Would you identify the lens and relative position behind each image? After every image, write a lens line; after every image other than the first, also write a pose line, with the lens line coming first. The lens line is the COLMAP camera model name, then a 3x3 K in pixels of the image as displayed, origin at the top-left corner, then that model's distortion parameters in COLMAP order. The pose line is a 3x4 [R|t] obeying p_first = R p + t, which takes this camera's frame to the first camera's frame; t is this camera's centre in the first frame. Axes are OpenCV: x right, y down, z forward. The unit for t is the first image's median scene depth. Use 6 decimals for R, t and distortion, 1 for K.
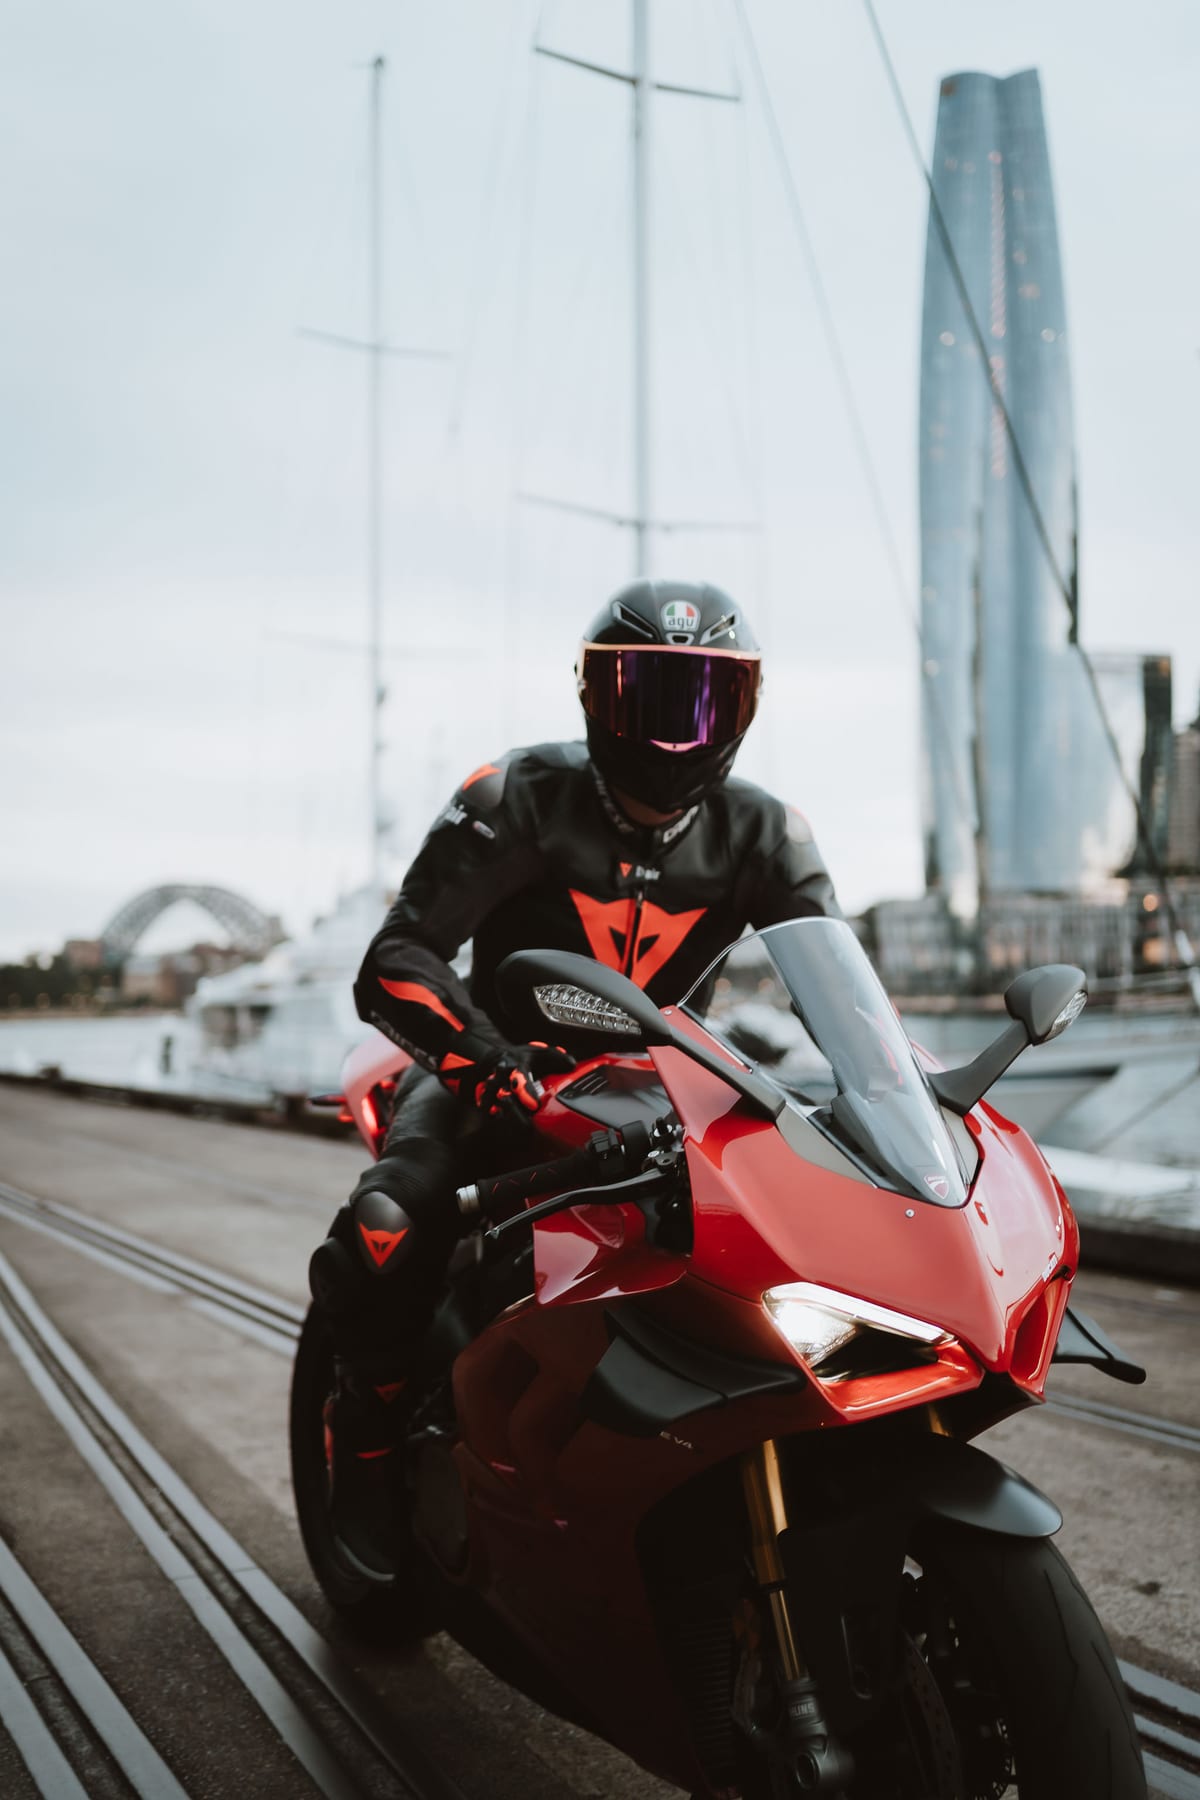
lens RADIAL K [[1887.4, 0, 575.1], [0, 1887.4, 921.8], [0, 0, 1]] dist [0.007467, 0.000277]
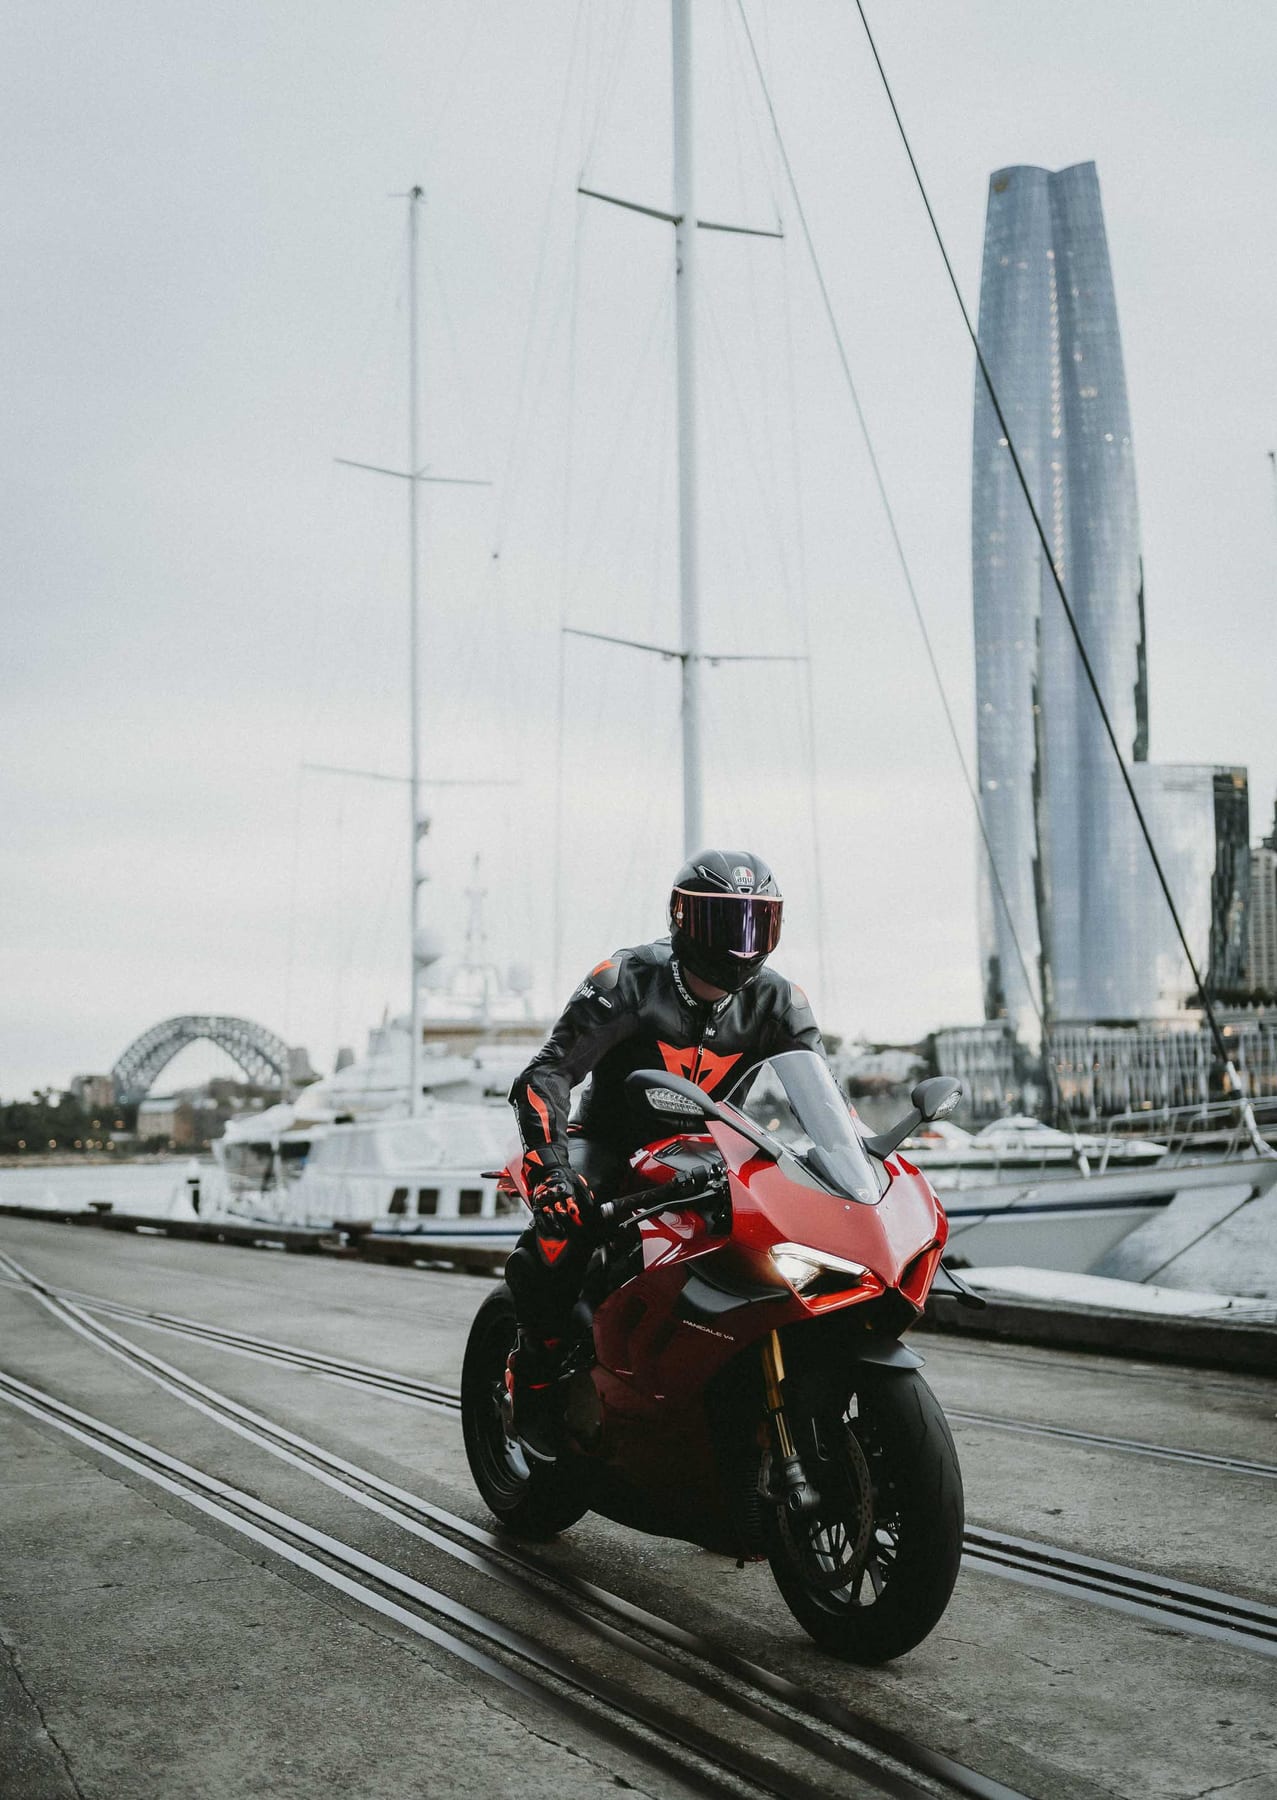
lens RADIAL K [[2010.4, 0, 584.0], [0, 2010.4, 976.0], [0, 0, 1]] dist [0.025076, 0.003641]
pose [[0.999846, -0.007659, -0.015767, -0.027553], [0.007029, 0.999191, -0.039590, 0.000438], [0.016058, 0.039473, 0.999092, -0.535646]]
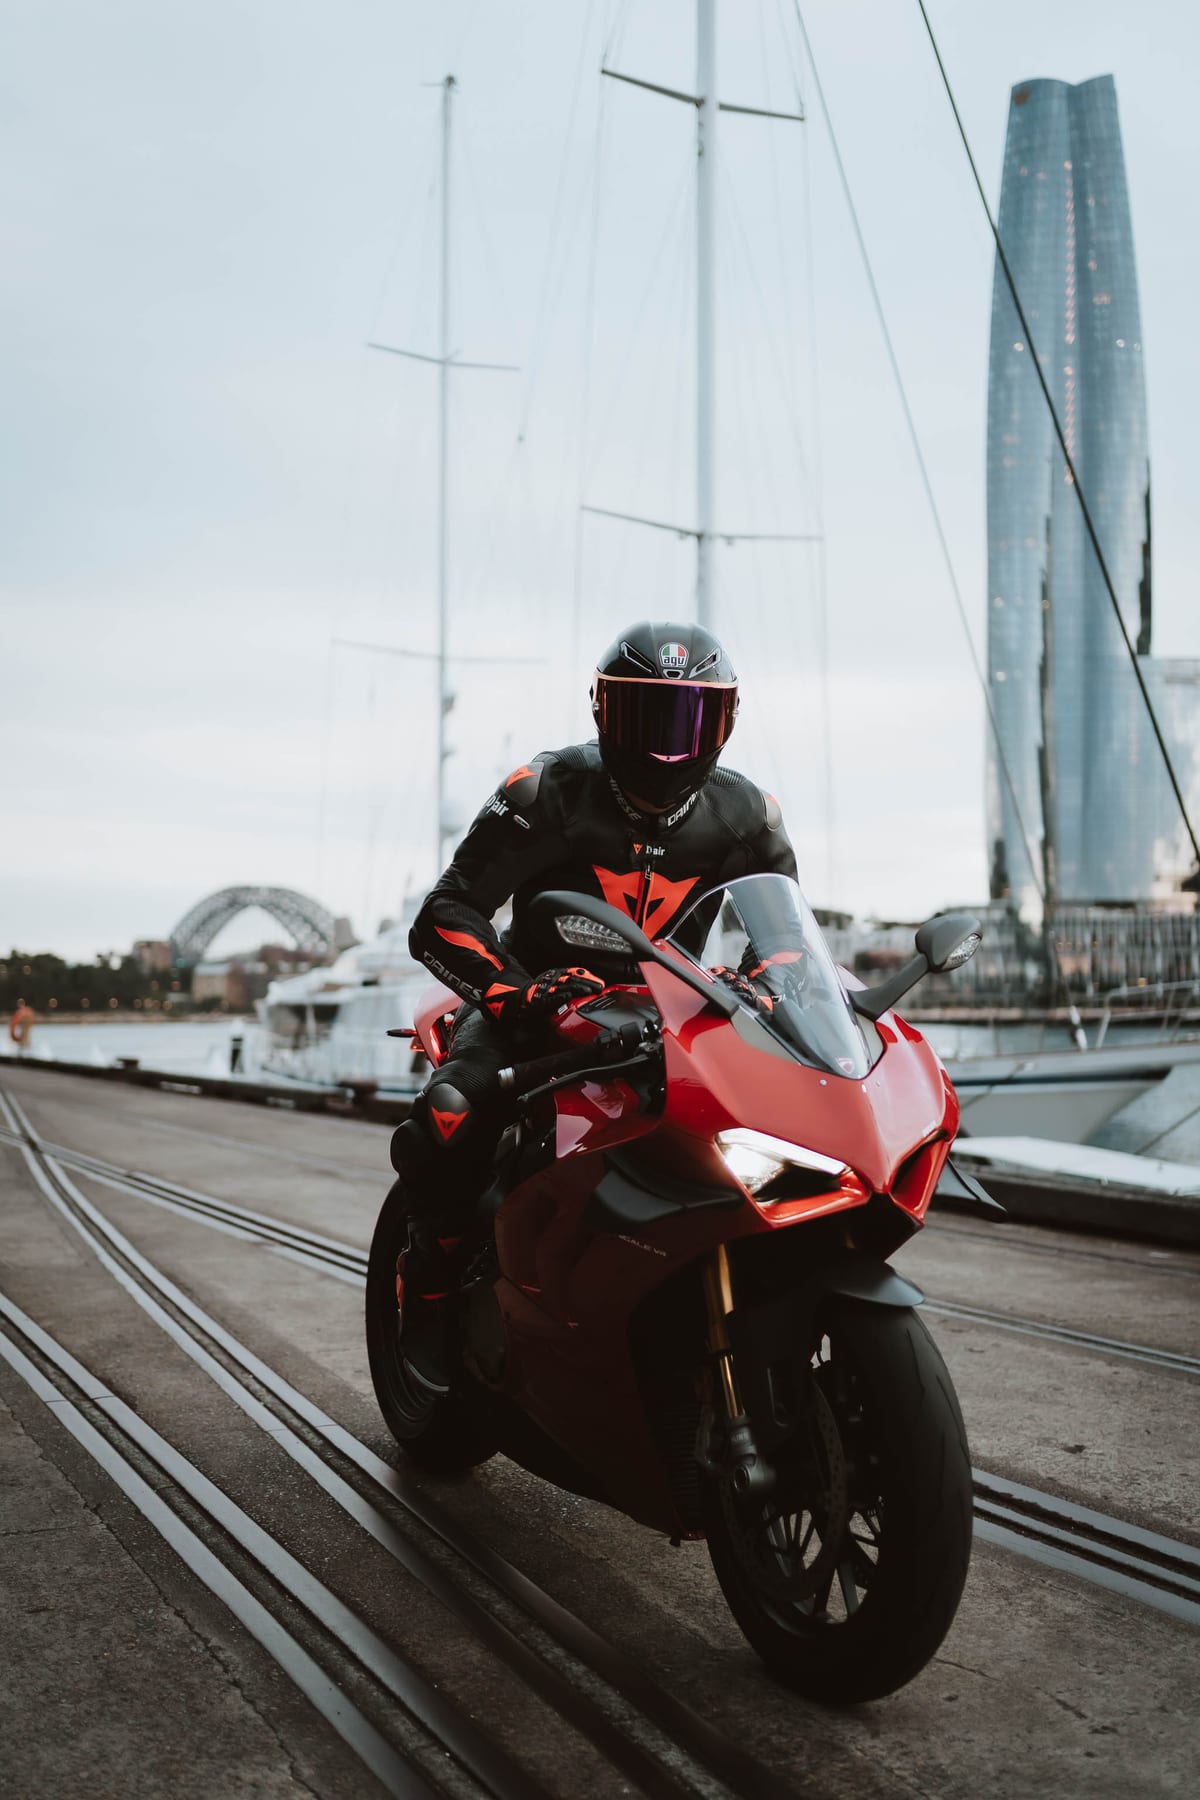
lens RADIAL K [[1887.4, 0, 575.1], [0, 1887.4, 921.8], [0, 0, 1]] dist [0.007467, 0.000277]
pose [[0.999355, 0.007732, -0.035064, 0.023930], [-0.007859, 0.999963, -0.003466, 0.022352], [0.035036, 0.003739, 0.999379, -0.202391]]
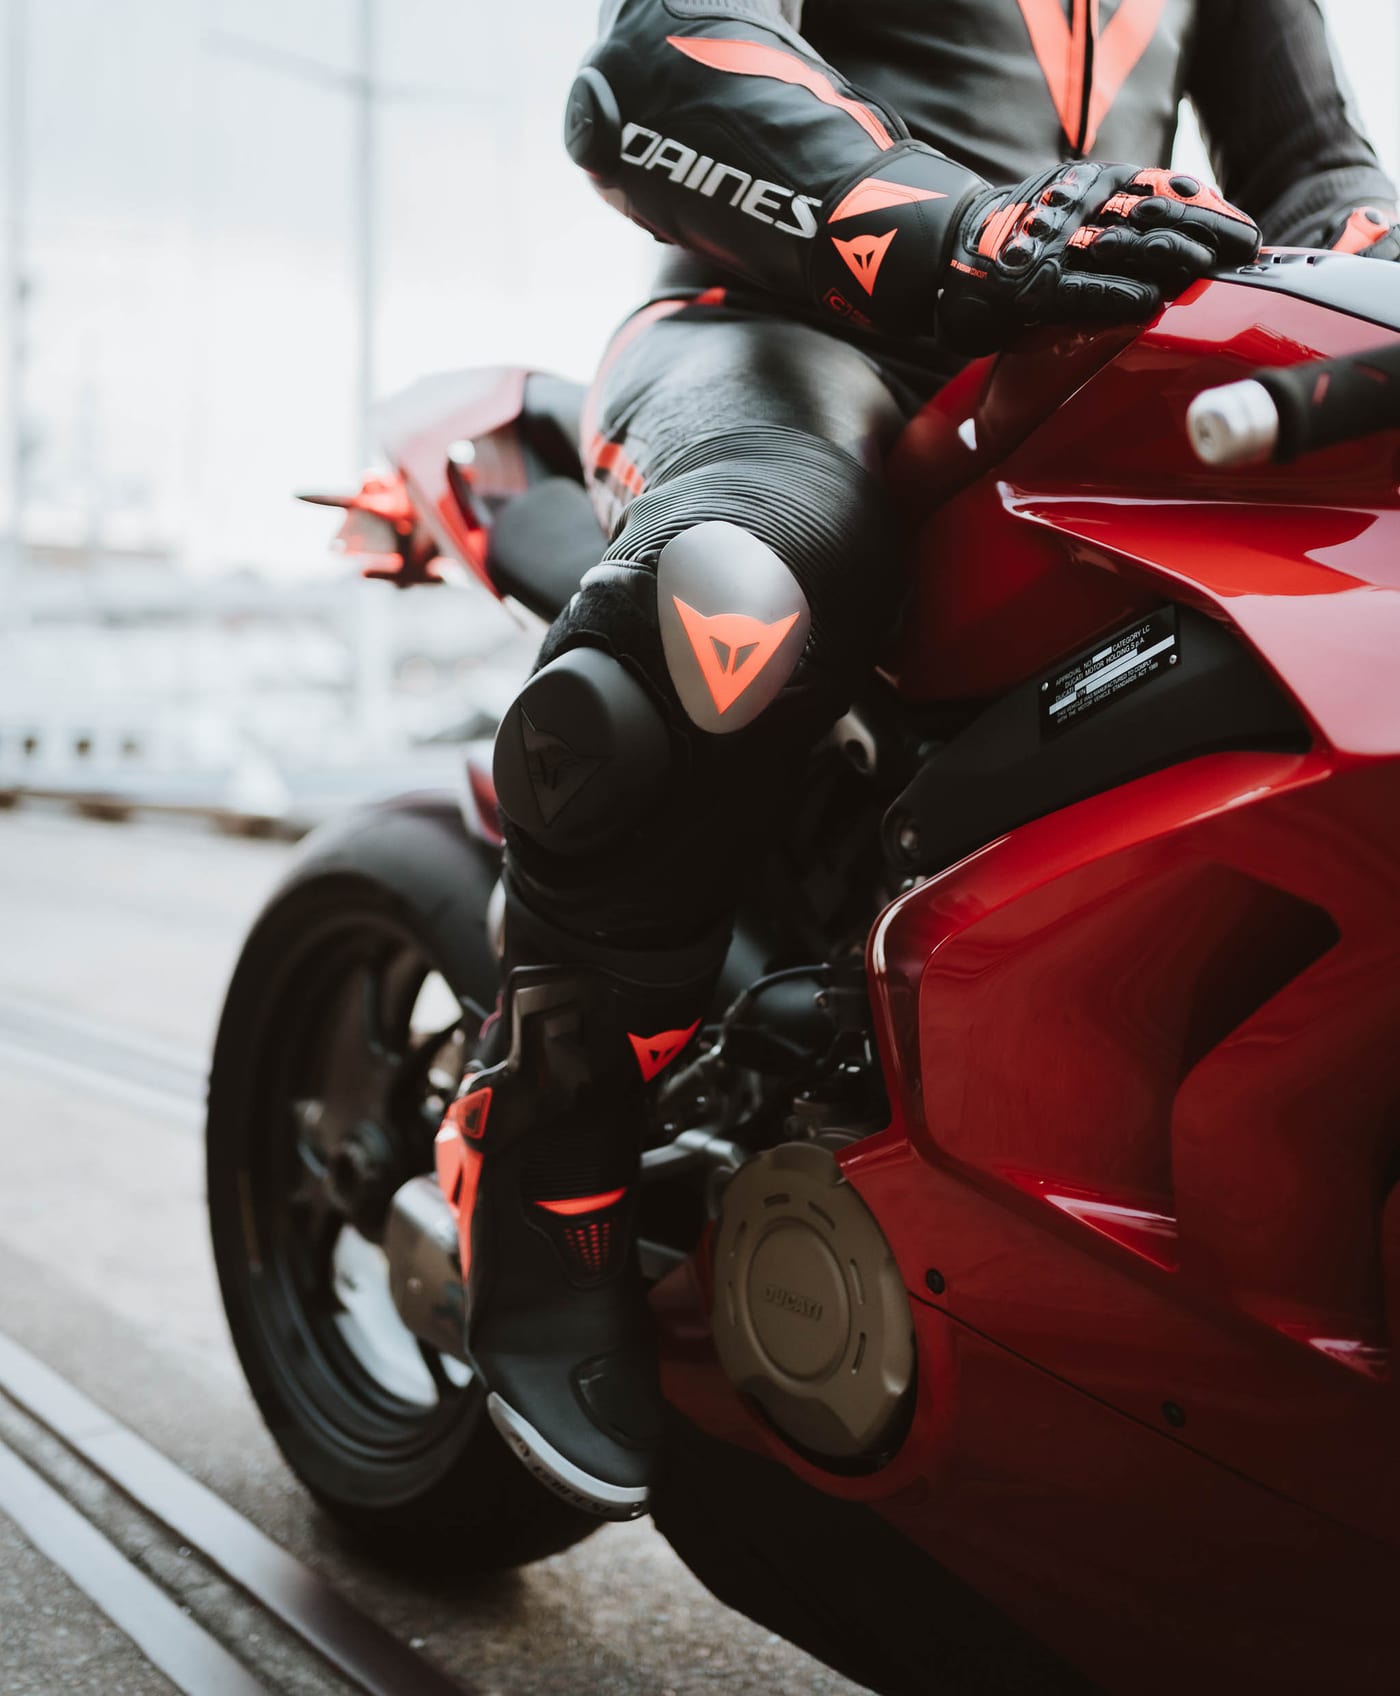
lens RADIAL K [[2137.0, 0, 700.0], [0, 2137.0, 848.0], [0, 0, 1]] dist [0.042025, 0.027283]
pose [[0.978314, -0.004925, 0.207068, -0.130889], [-0.017616, 0.994116, 0.106874, 0.108823], [-0.206376, -0.108204, 0.972472, 0.384917]]
